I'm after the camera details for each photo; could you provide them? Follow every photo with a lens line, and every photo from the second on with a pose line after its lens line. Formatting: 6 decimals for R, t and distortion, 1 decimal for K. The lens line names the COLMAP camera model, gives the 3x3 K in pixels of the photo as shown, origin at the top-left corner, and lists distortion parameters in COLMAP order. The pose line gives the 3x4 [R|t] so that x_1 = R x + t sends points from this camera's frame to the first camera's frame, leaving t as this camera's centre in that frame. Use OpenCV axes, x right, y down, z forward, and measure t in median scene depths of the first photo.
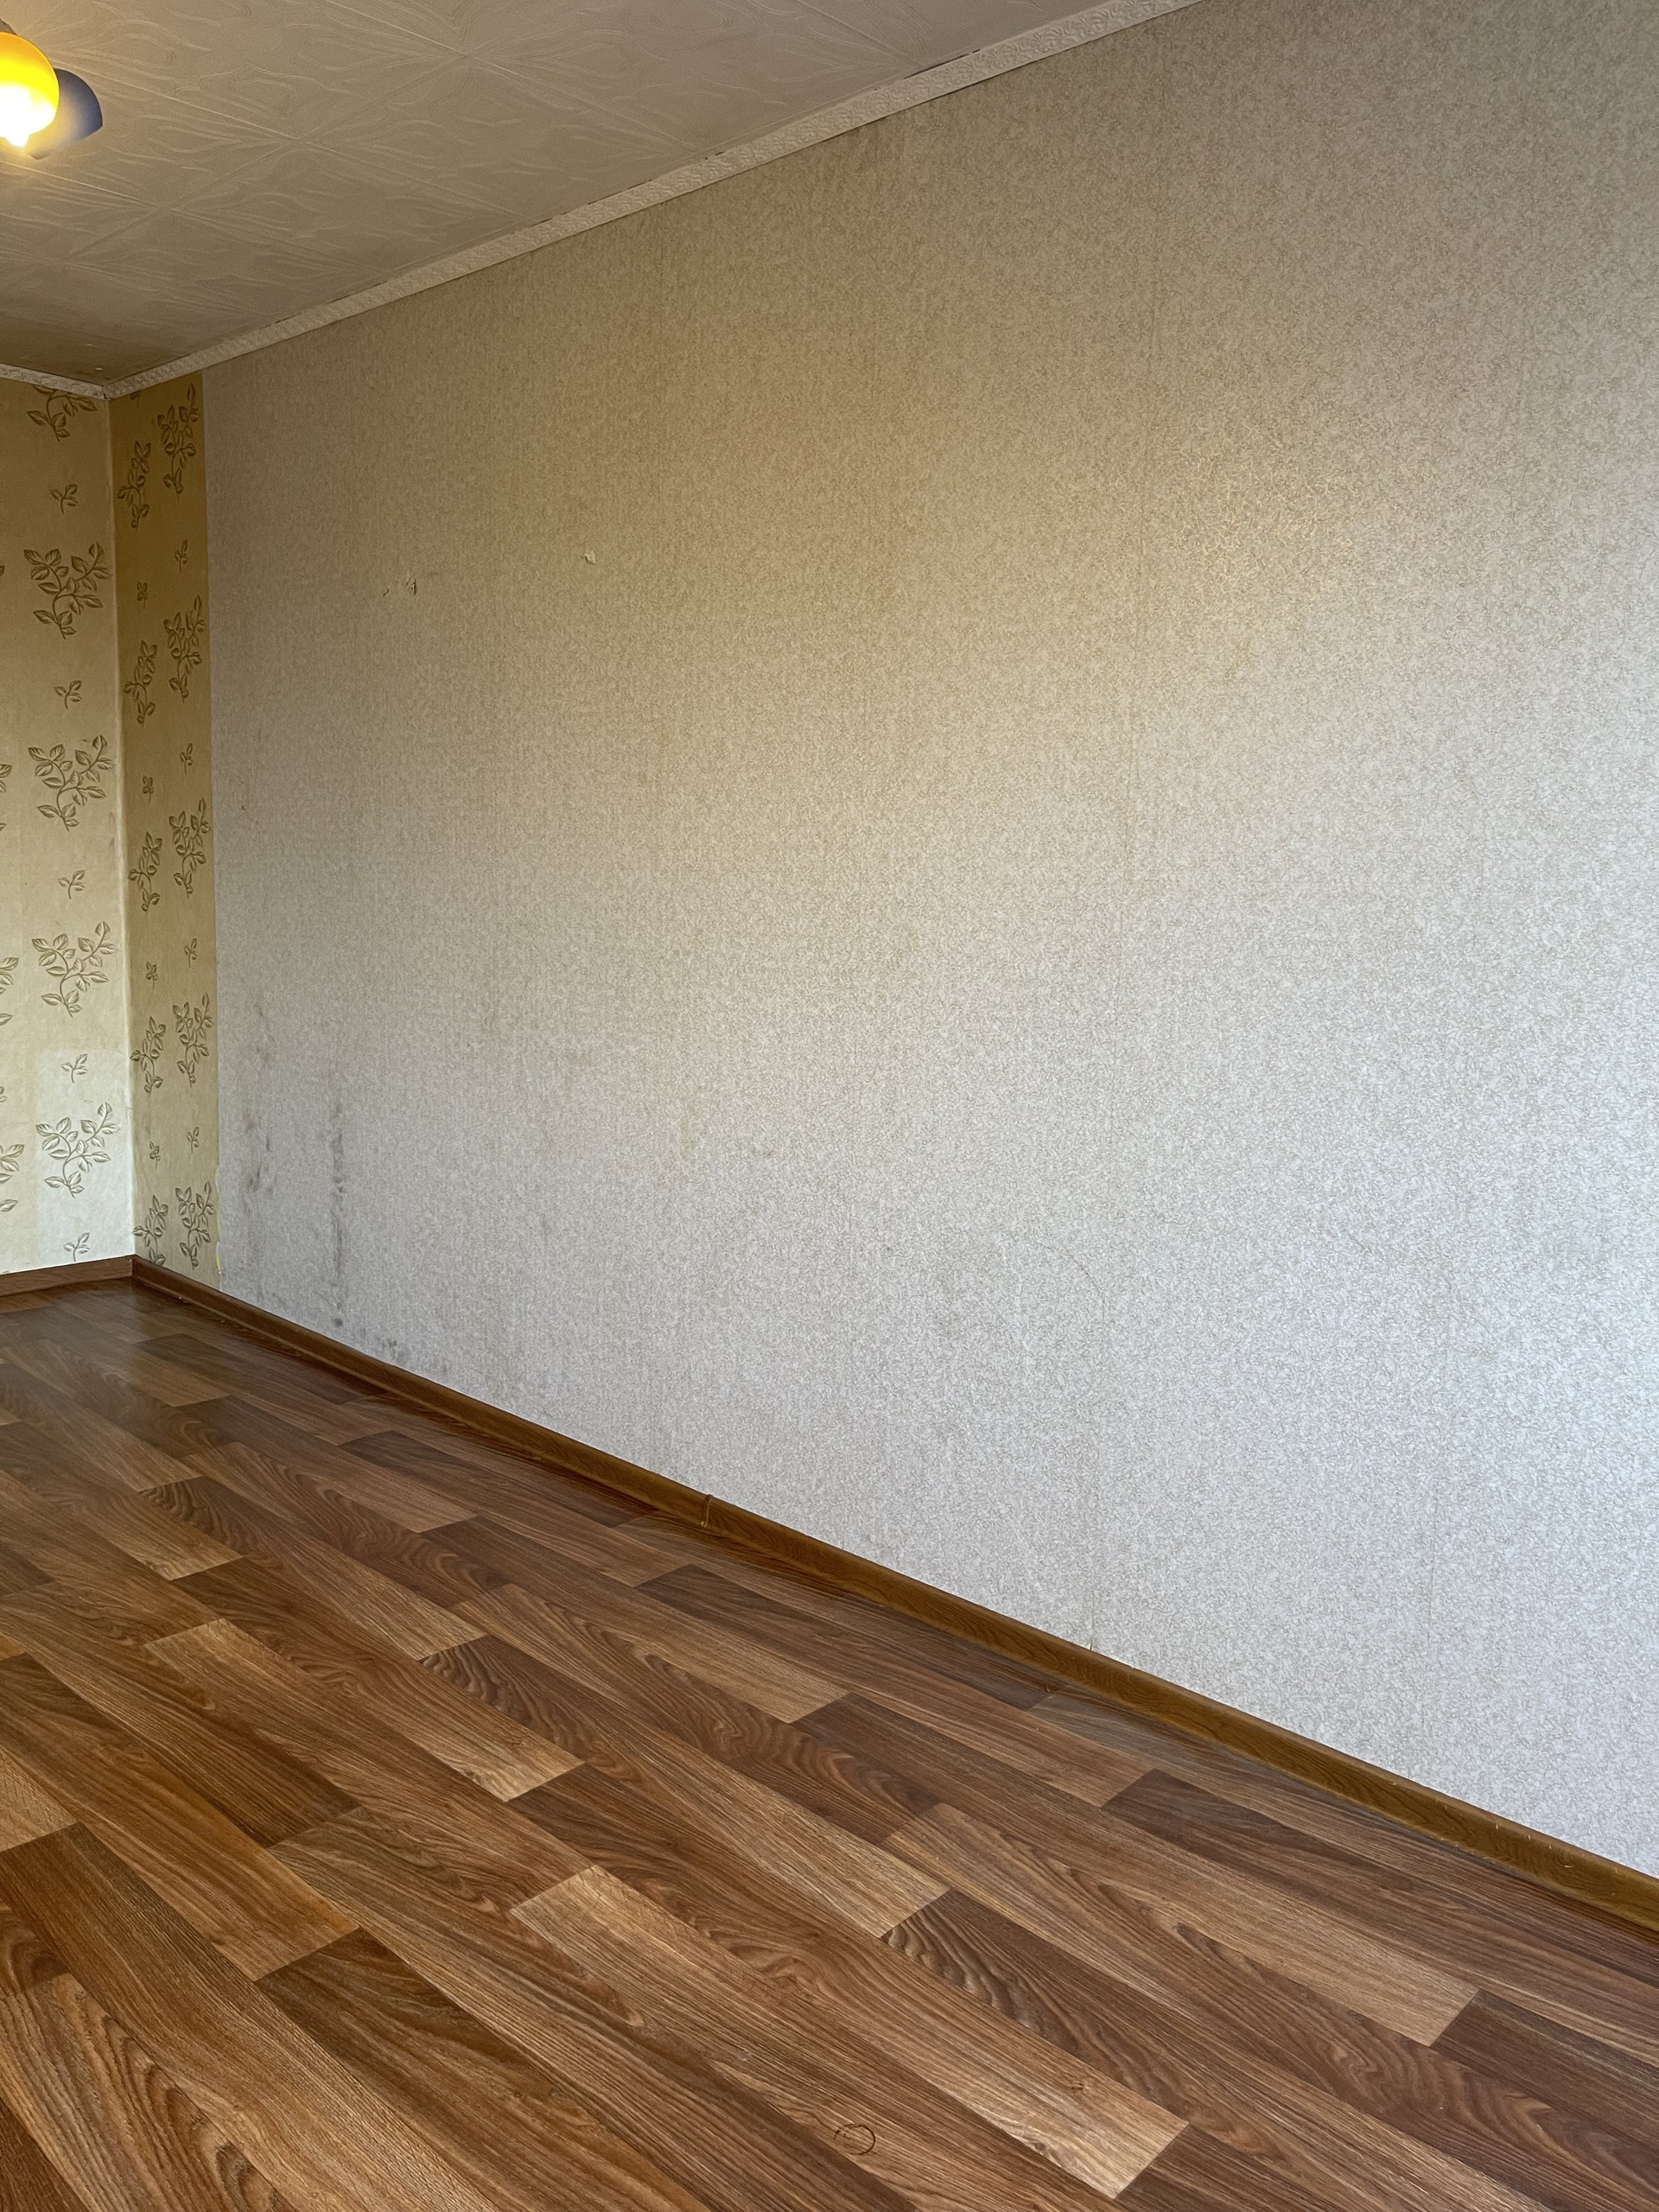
lens RADIAL K [[1650.2, 0, 820.7], [0, 1650.2, 1091.1], [0, 0, 1]] dist [0.088285, -0.129471]
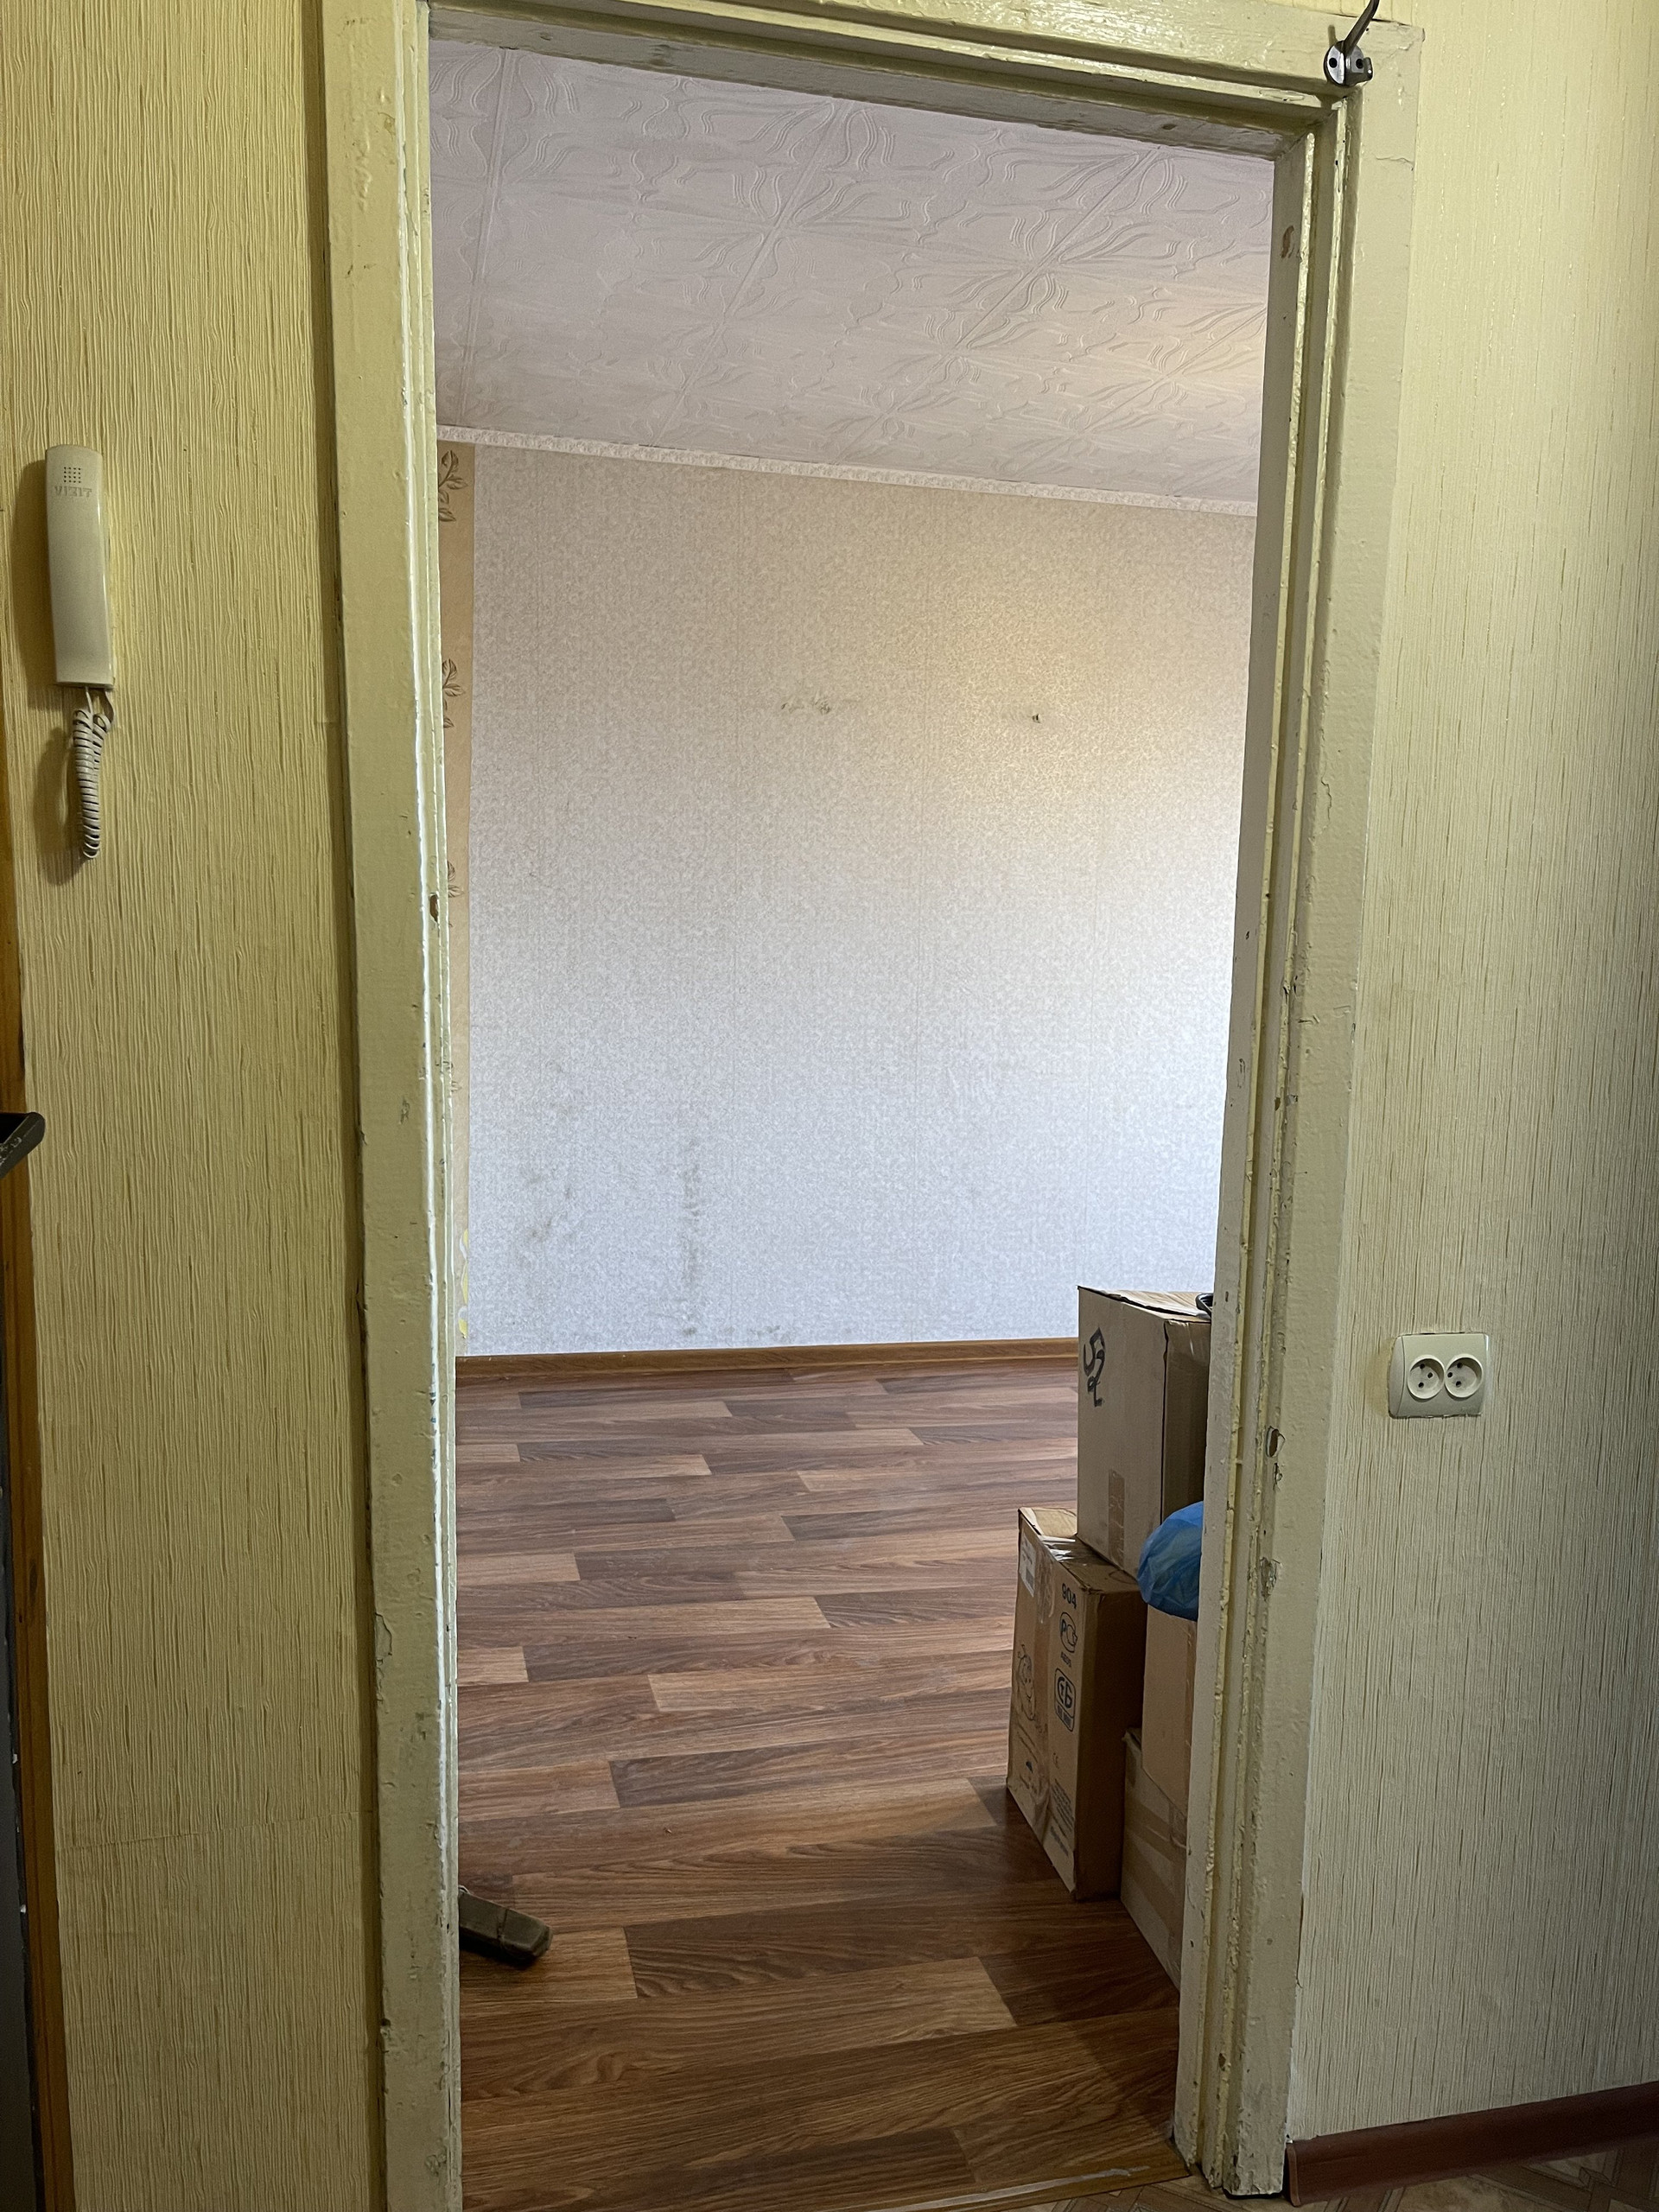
lens RADIAL K [[1650.2, 0, 820.7], [0, 1650.2, 1091.1], [0, 0, 1]] dist [0.088285, -0.129471]
pose [[0.549442, -0.108591, 0.828445, -1.284260], [0.103052, 0.992755, 0.061783, -0.093426], [-0.829152, 0.051427, 0.556652, 0.321490]]
